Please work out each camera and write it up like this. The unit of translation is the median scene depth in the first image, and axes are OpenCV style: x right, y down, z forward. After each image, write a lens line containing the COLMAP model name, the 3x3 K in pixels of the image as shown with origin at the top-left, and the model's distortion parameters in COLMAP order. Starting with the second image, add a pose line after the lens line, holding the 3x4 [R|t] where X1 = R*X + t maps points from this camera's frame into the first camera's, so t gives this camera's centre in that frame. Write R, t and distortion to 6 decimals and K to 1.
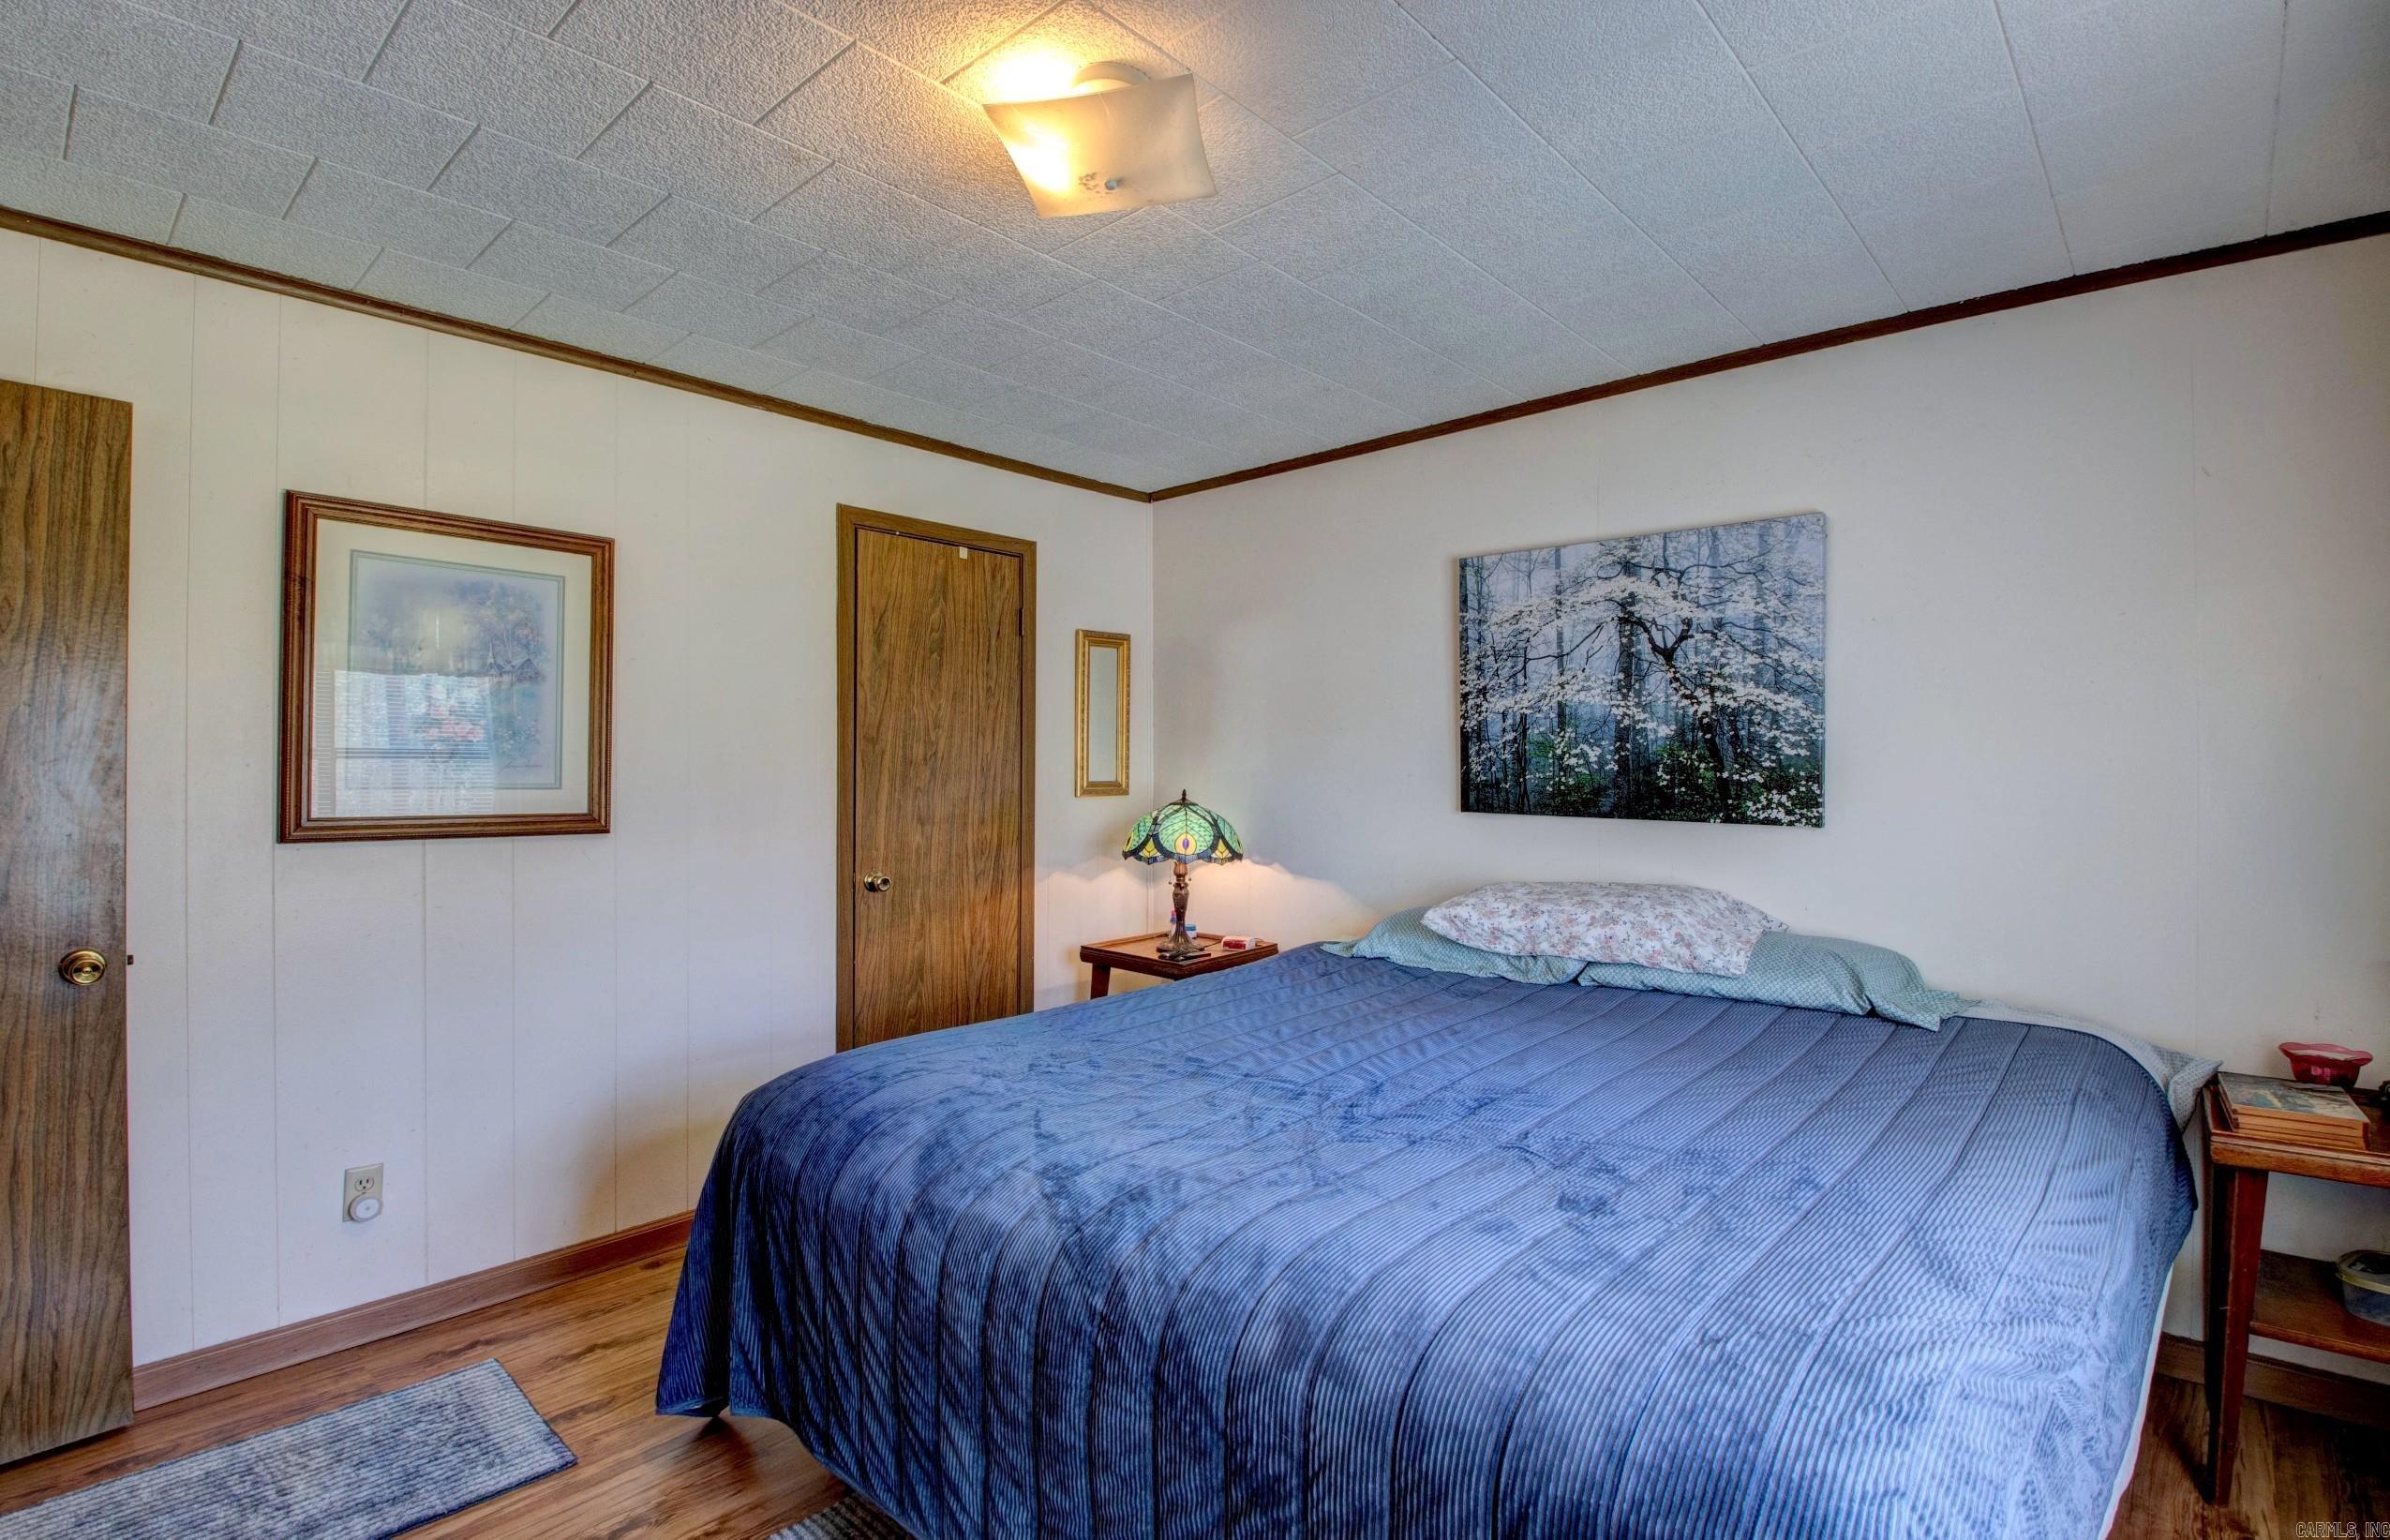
lens RADIAL K [[1140.2, 0, 1176.9], [0, 1140.2, 762.6], [0, 0, 1]] dist [0.005929, -0.017452]
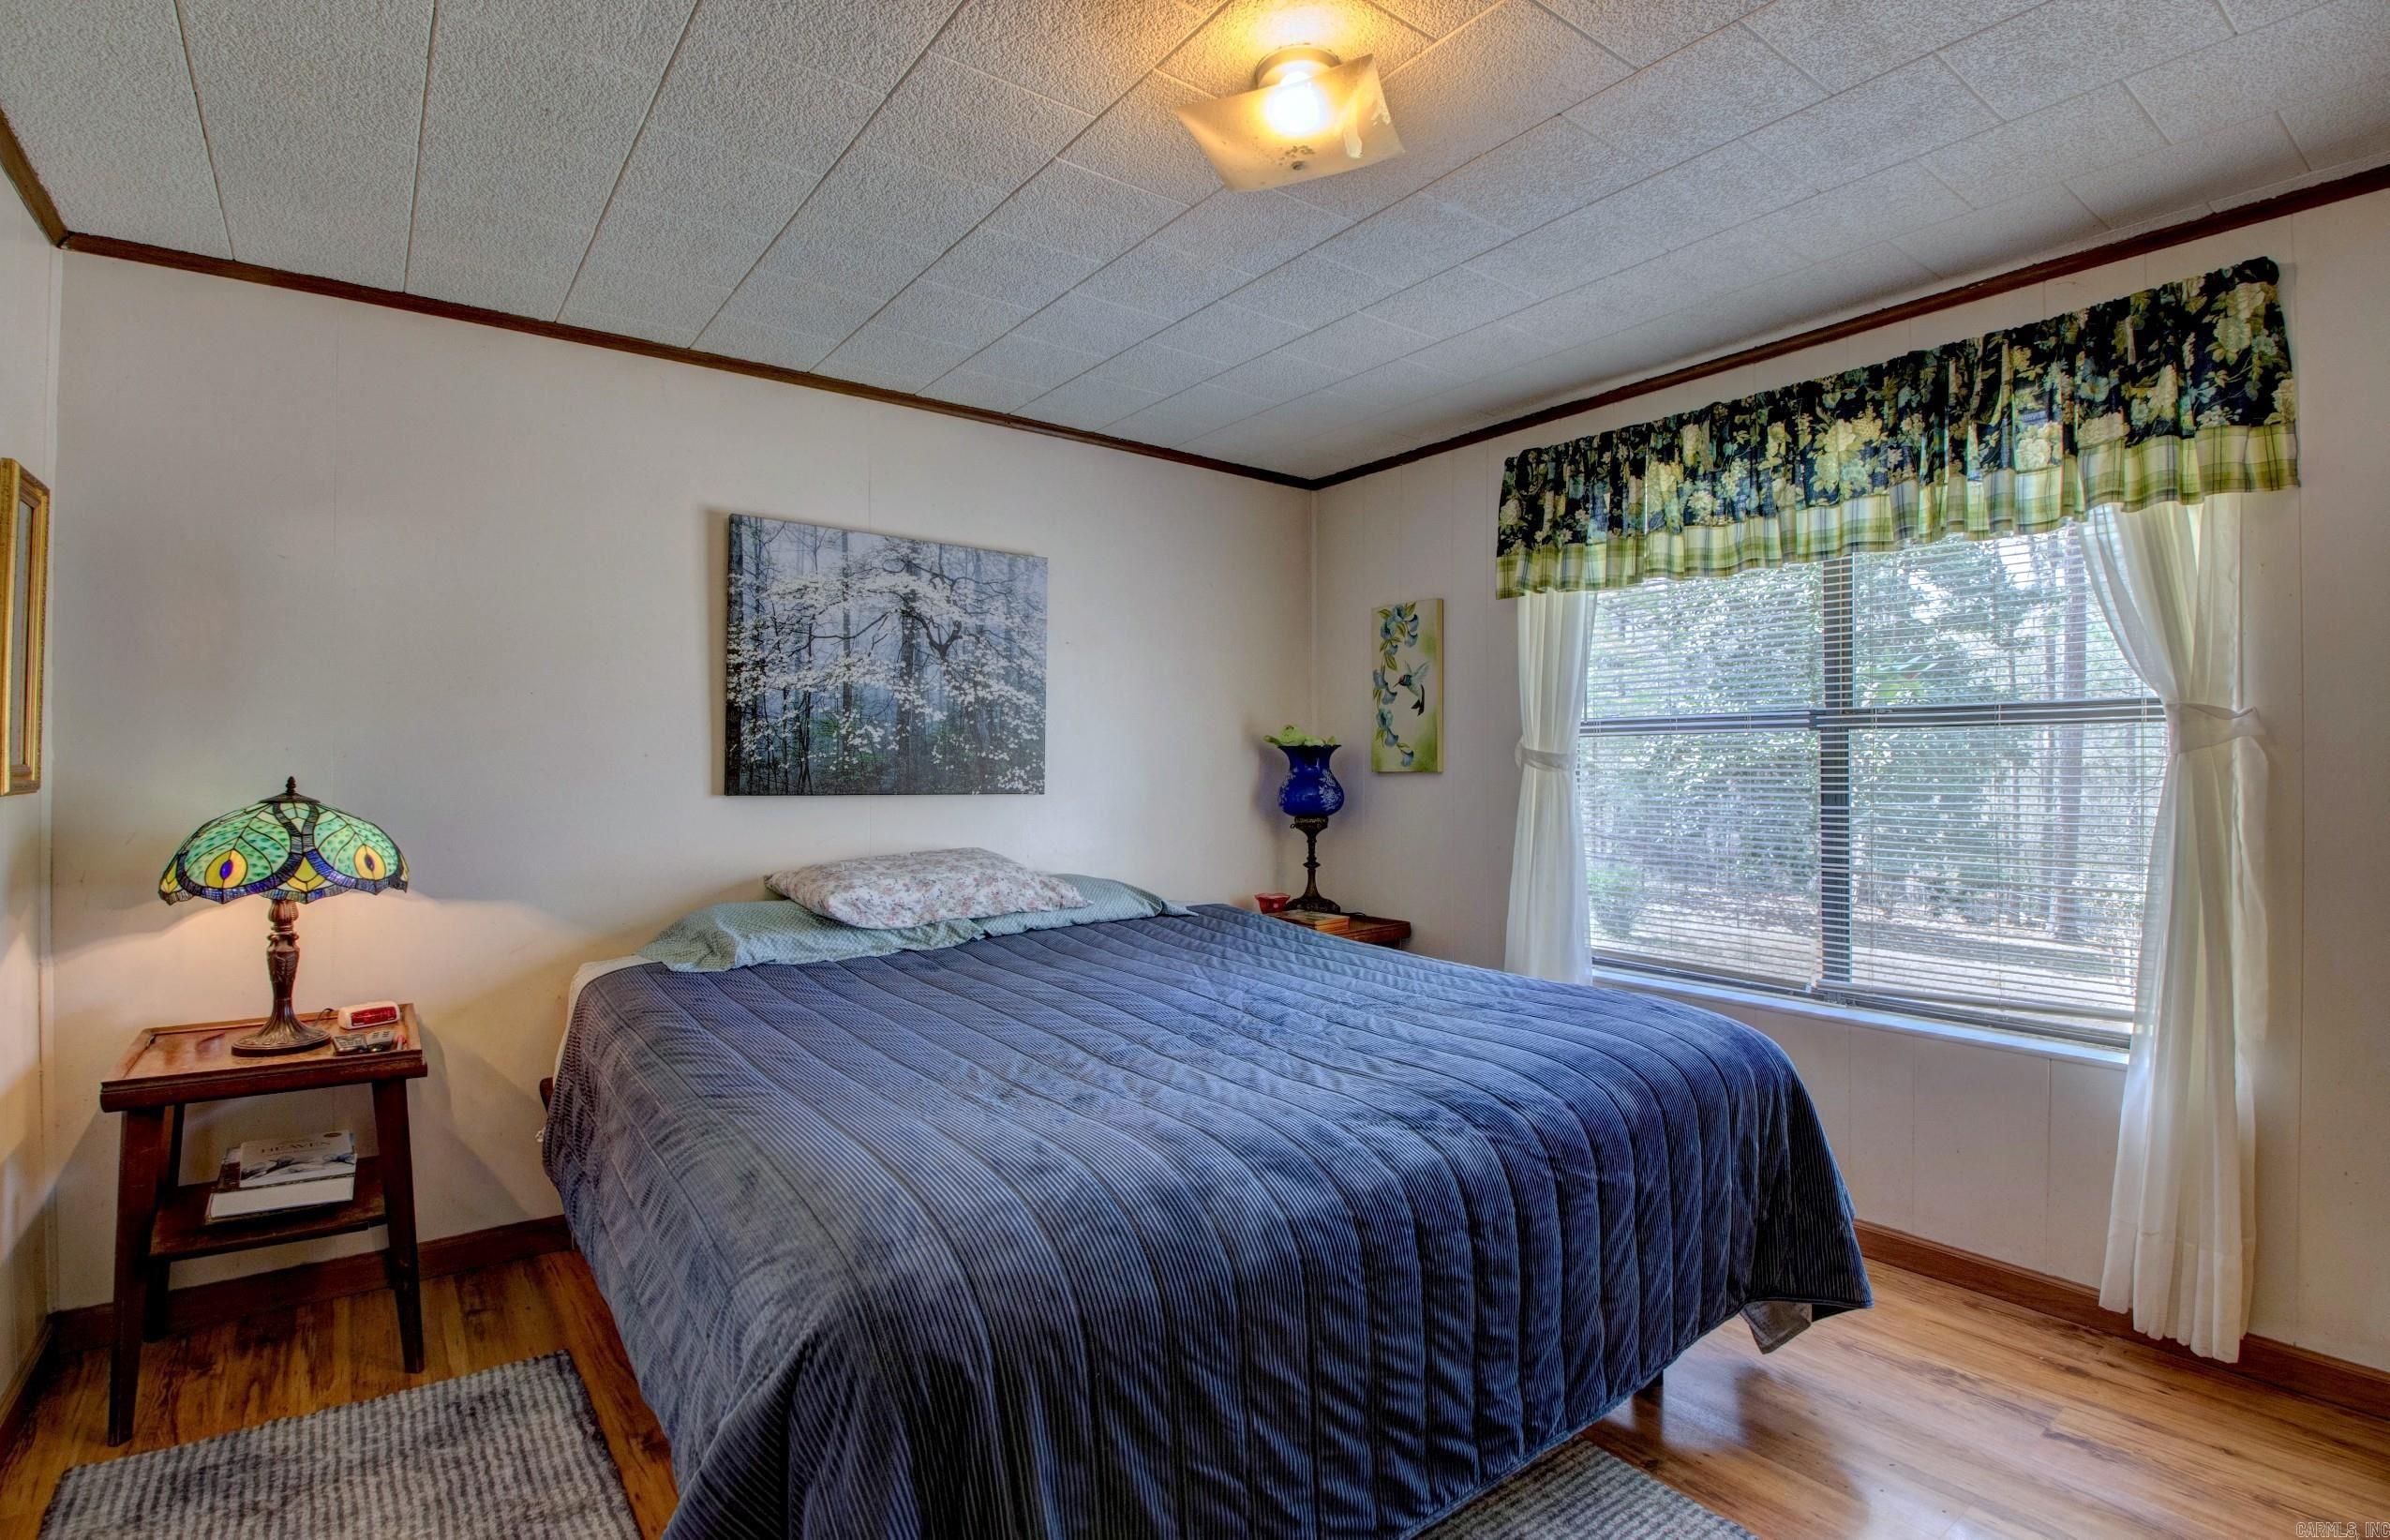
lens RADIAL K [[1140.2, 0, 1189.2], [0, 1140.2, 767.7], [0, 0, 1]] dist [0.005929, -0.017452]
pose [[0.156383, -0.001392, 0.987695, -0.648906], [-0.004135, 0.999989, 0.002064, 0.020110], [-0.987688, -0.004407, 0.156376, 0.558278]]
